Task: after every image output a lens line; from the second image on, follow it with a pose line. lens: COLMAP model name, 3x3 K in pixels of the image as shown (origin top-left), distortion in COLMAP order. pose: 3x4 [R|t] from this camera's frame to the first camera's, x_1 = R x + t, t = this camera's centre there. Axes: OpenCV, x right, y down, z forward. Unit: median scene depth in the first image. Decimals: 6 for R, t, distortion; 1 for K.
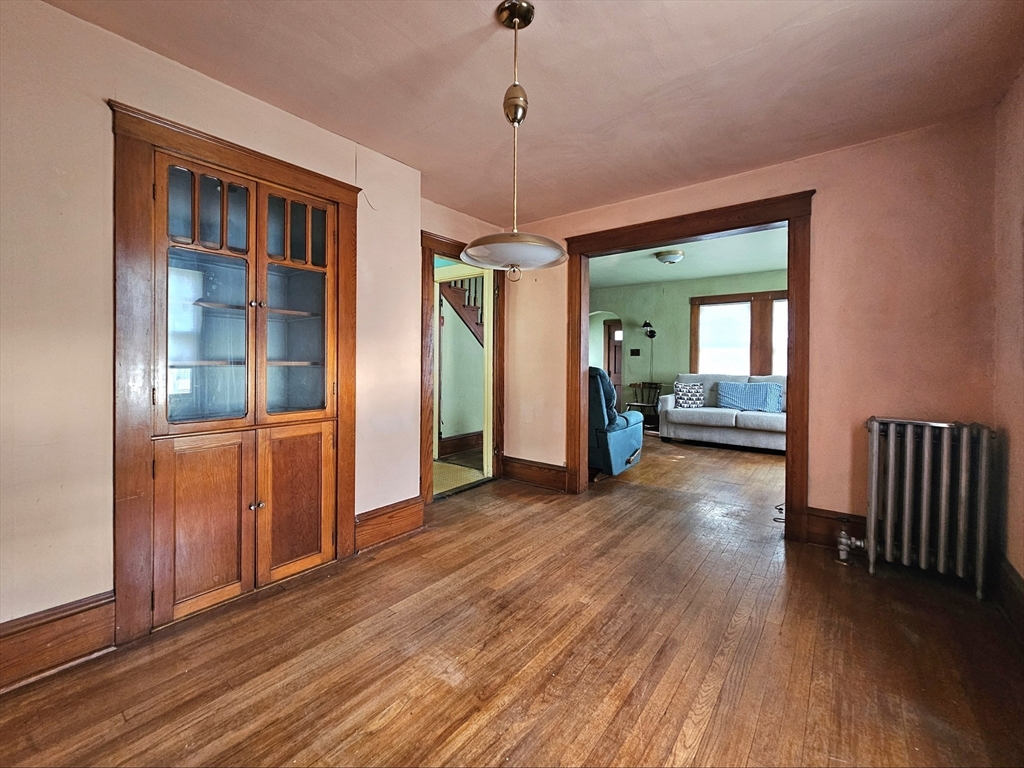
lens RADIAL K [[449.0, 0, 541.8], [0, 449.0, 362.3], [0, 0, 1]] dist [-0.001418, -0.000229]
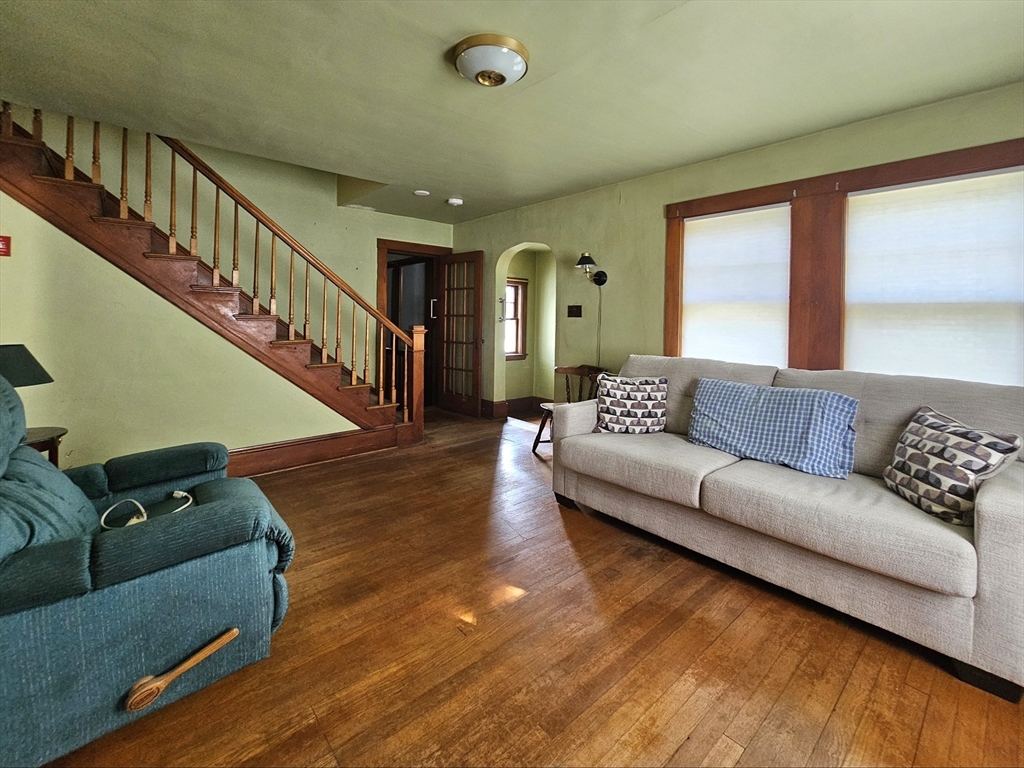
lens RADIAL K [[440.6, 0, 513.0], [0, 440.6, 314.6], [0, 0, 1]] dist [0.000711, -0.000064]
pose [[0.965689, 0.011074, -0.259465, 0.322555], [-0.013802, 0.999867, -0.008696, -0.013779], [0.259334, 0.011979, 0.965713, 0.517446]]
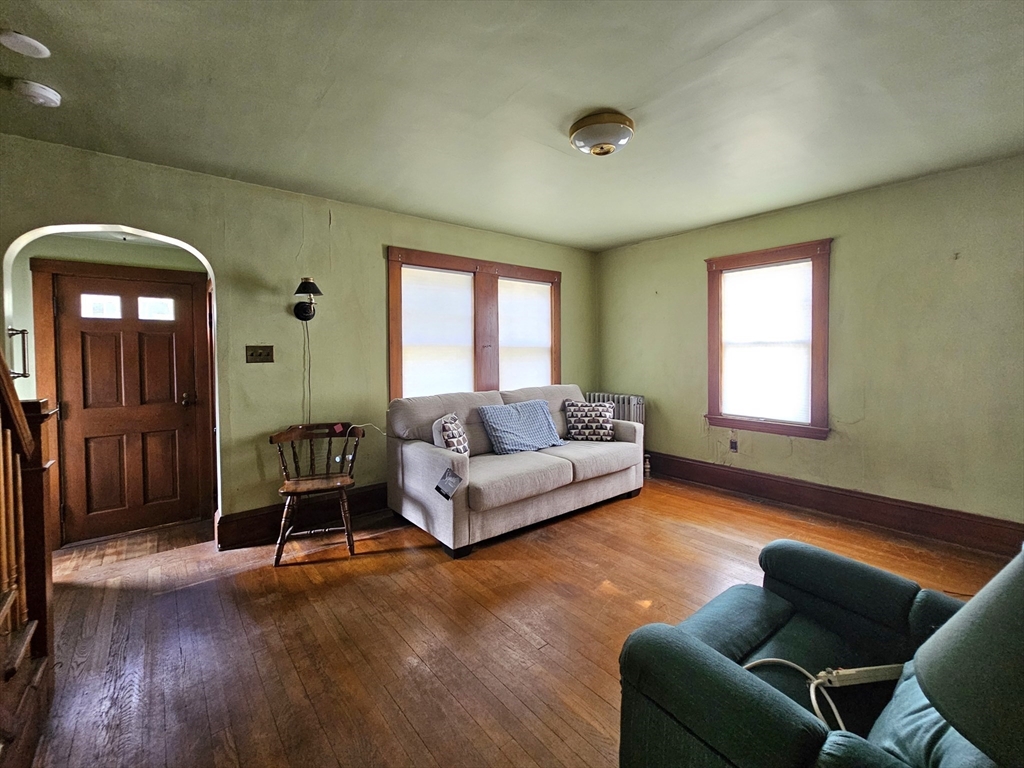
lens RADIAL K [[449.0, 0, 541.8], [0, 449.0, 362.3], [0, 0, 1]] dist [-0.001418, -0.000229]
pose [[0.272745, -0.032885, 0.961524, -0.122265], [0.007499, 0.999458, 0.032055, -0.029691], [-0.962057, -0.001532, 0.272844, 0.758617]]
